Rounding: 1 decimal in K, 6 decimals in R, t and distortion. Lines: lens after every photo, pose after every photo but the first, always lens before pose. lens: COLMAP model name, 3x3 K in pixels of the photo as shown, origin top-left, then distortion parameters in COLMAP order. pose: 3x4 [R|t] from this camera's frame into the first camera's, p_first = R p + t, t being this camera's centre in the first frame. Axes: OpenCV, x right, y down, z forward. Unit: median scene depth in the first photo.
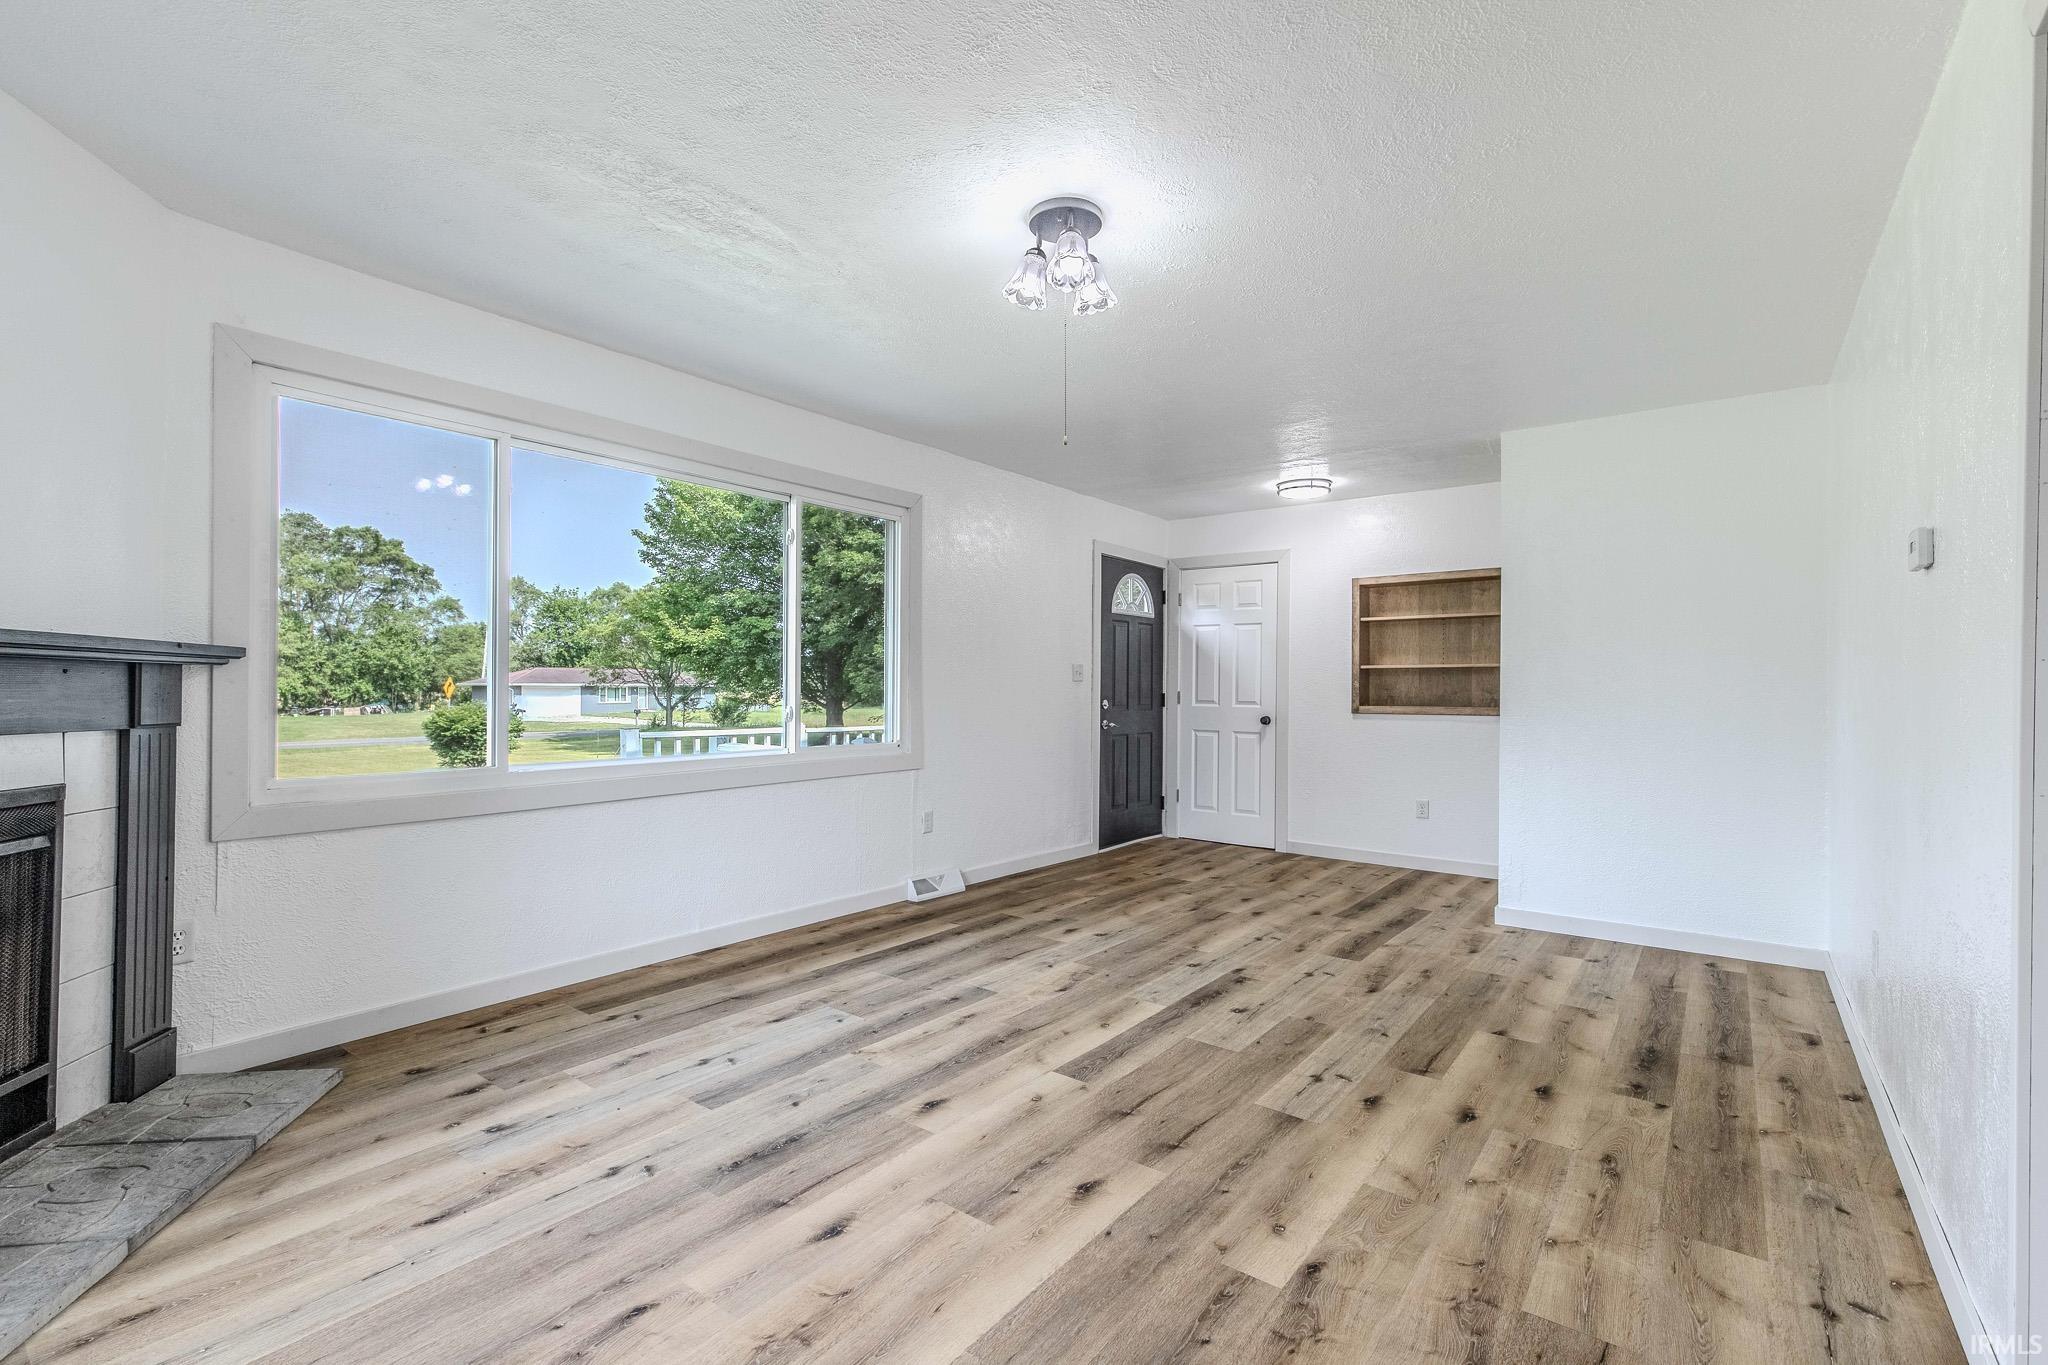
lens RADIAL K [[917.2, 0, 1008.2], [0, 917.2, 690.1], [0, 0, 1]] dist [0.006848, -0.000879]
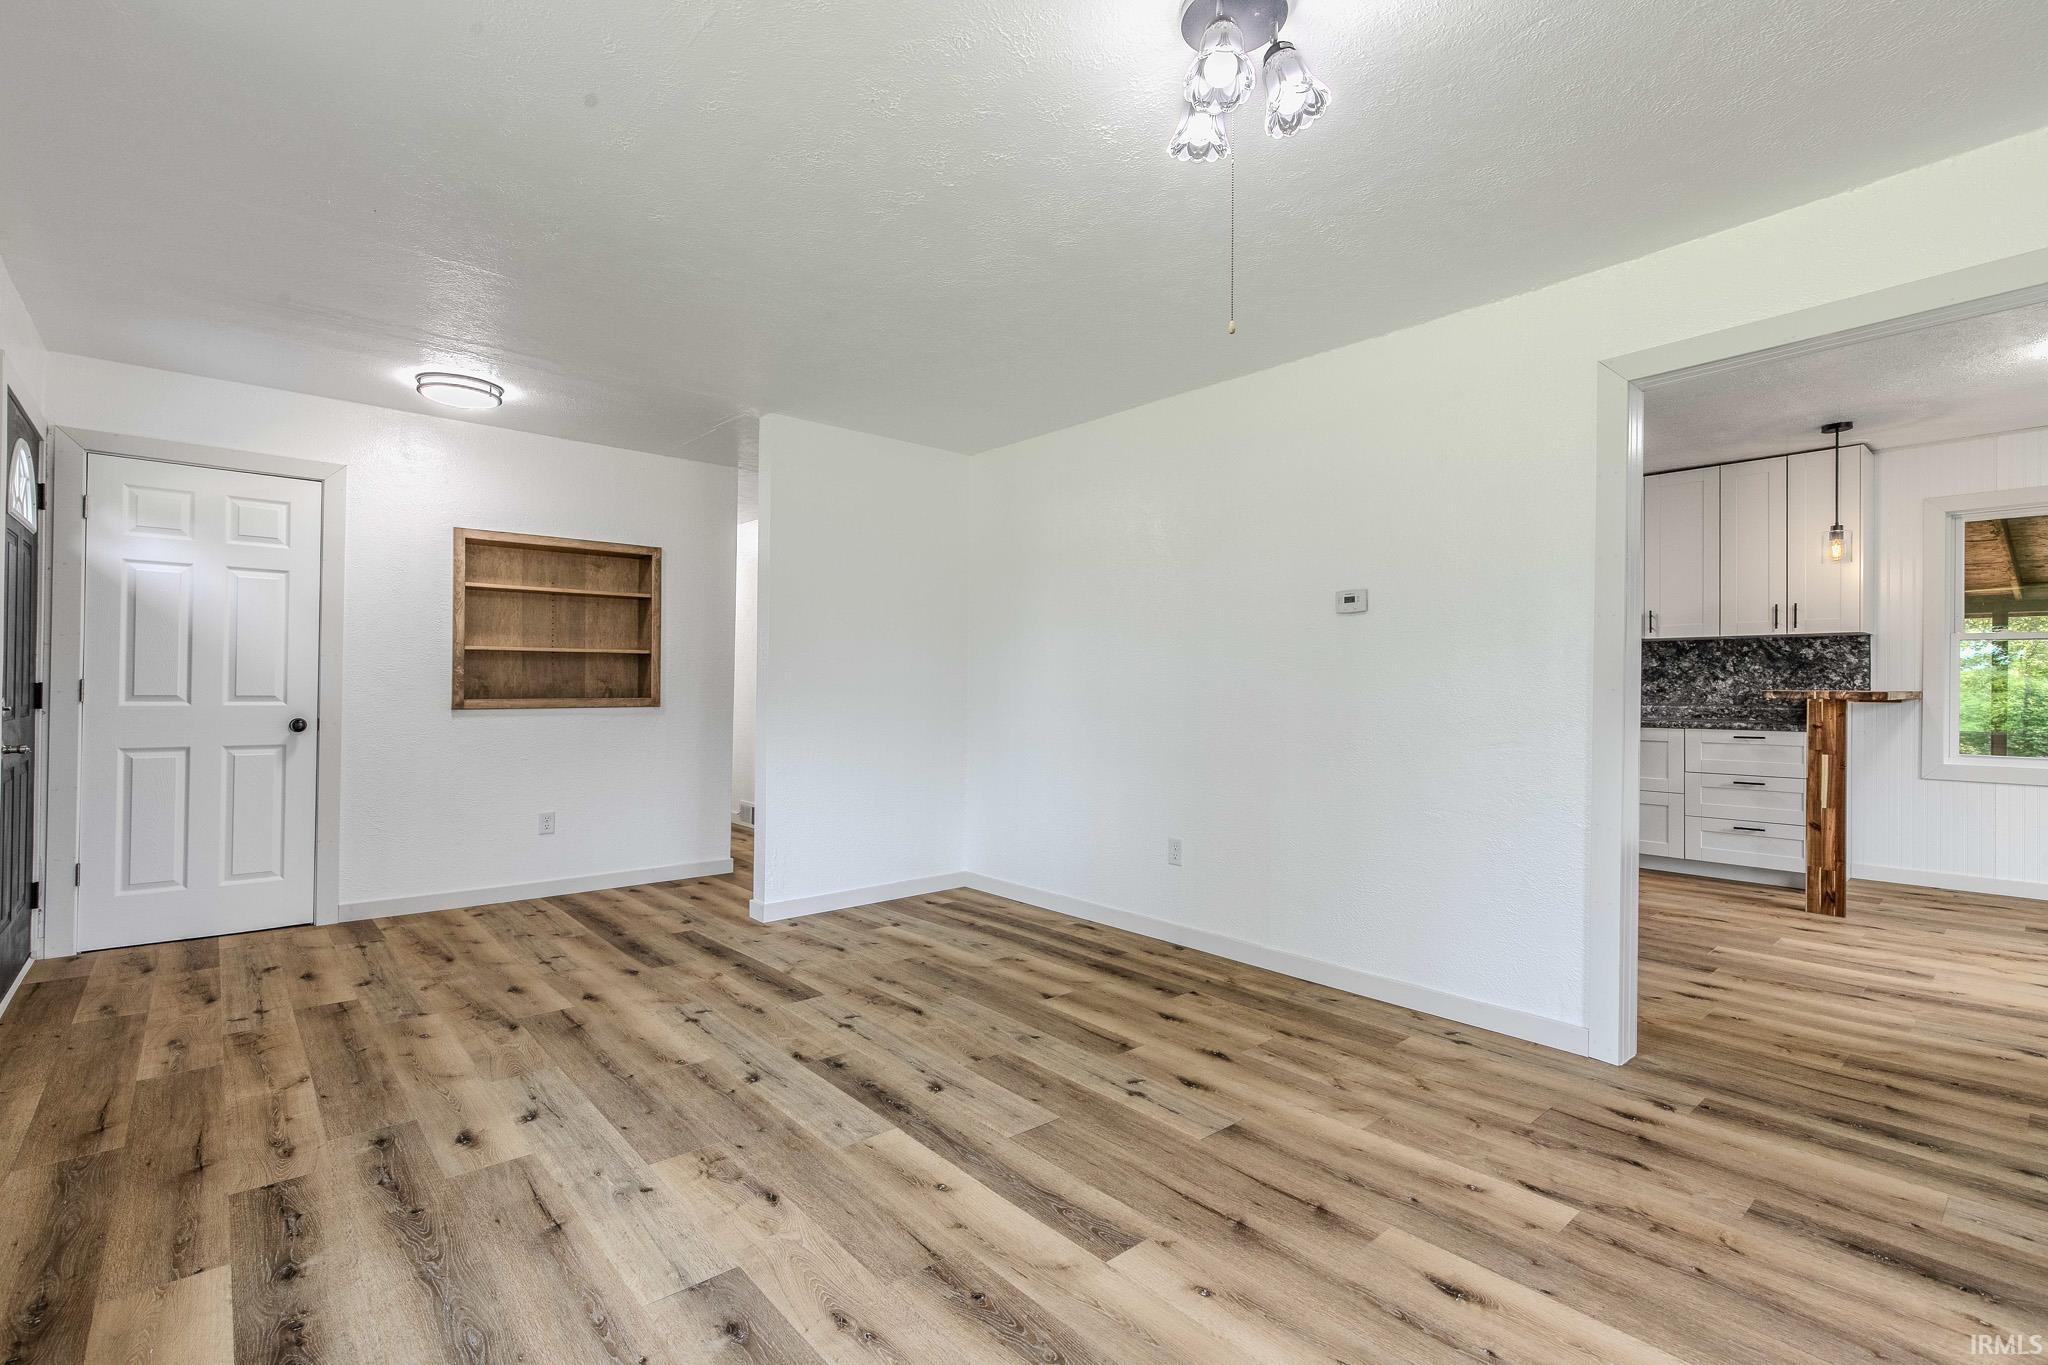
lens RADIAL K [[917.2, 0, 1022.7], [0, 917.2, 672.8], [0, 0, 1]] dist [0.006848, -0.000879]
pose [[0.195816, 0.007014, 0.980616, -0.497980], [-0.004284, 0.999971, -0.006297, -0.002934], [-0.980631, -0.002968, 0.195840, 0.753625]]
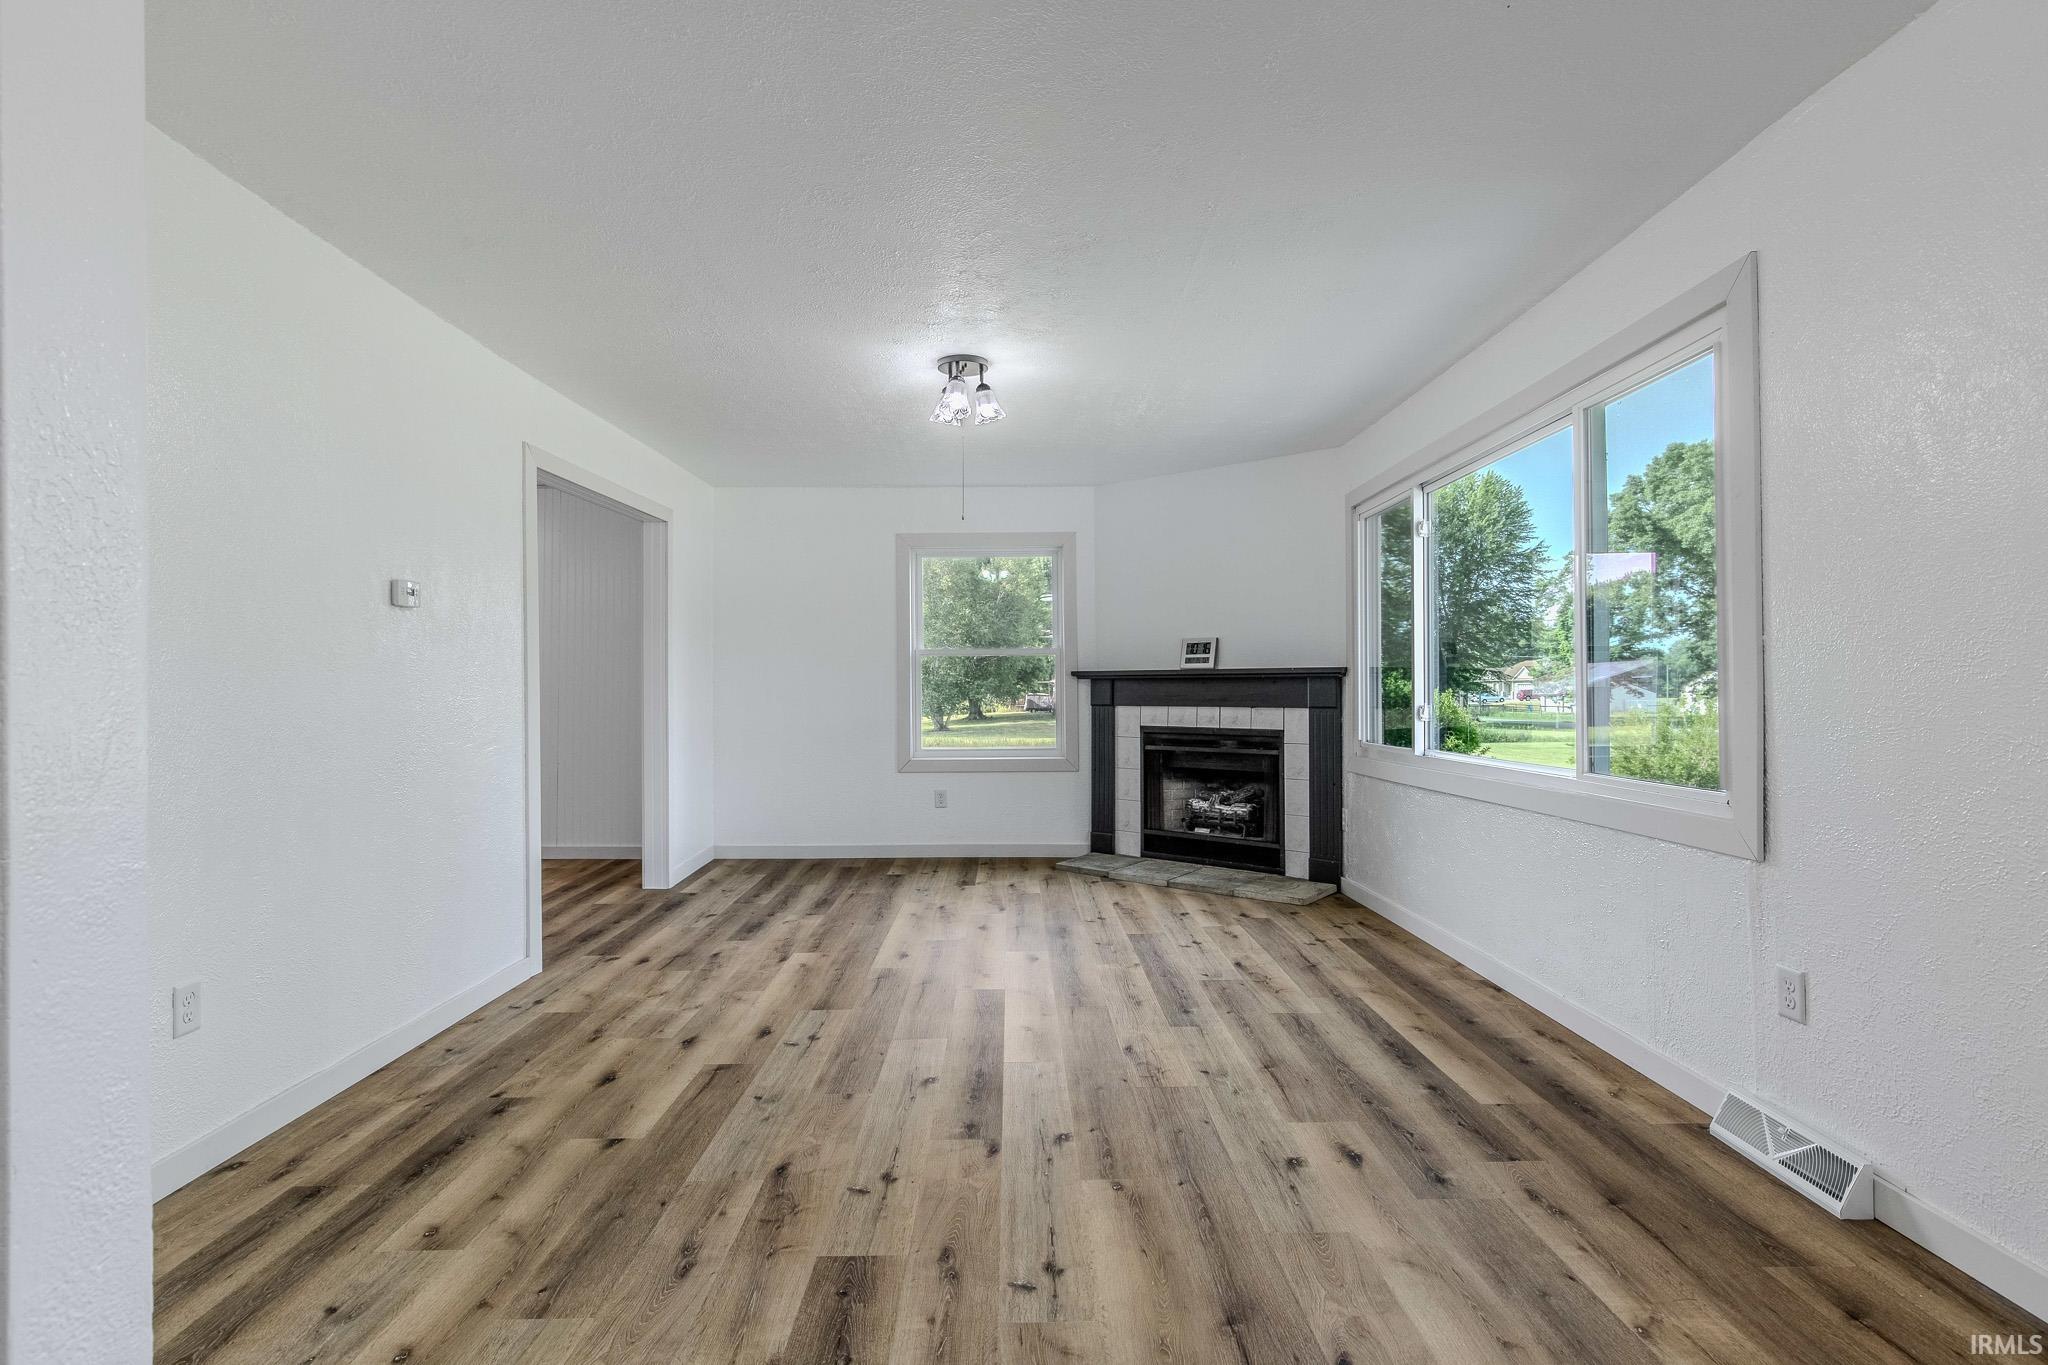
lens RADIAL K [[1009.5, 0, 1017.3], [0, 1009.5, 682.4], [0, 0, 1]] dist [-0.002424, -0.001136]
pose [[-0.788830, -0.007816, -0.614562, 0.722408], [-0.000939, 0.999933, -0.011511, 0.006701], [0.614611, -0.008503, -0.788785, 1.710301]]
